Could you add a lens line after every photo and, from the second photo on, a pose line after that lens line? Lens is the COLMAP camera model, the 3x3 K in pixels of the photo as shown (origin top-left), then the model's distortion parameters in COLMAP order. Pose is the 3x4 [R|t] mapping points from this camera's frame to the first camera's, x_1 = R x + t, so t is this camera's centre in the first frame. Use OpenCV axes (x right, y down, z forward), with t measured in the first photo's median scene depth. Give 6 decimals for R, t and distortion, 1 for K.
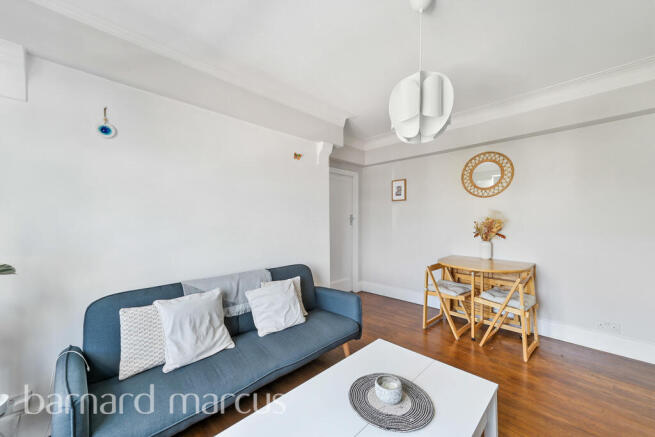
lens RADIAL K [[255.0, 0, 329.9], [0, 255.0, 220.0], [0, 0, 1]] dist [0.001503, 0.000053]
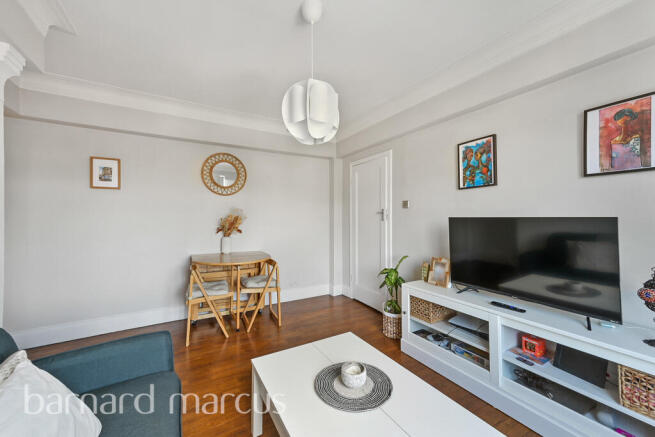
lens RADIAL K [[255.0, 0, 330.7], [0, 255.0, 215.5], [0, 0, 1]] dist [0.001503, 0.000053]
pose [[0.245147, 0.008114, 0.969452, -0.311791], [-0.000221, 0.999965, -0.008314, 0.003846], [-0.969486, 0.001824, 0.245140, 0.314191]]
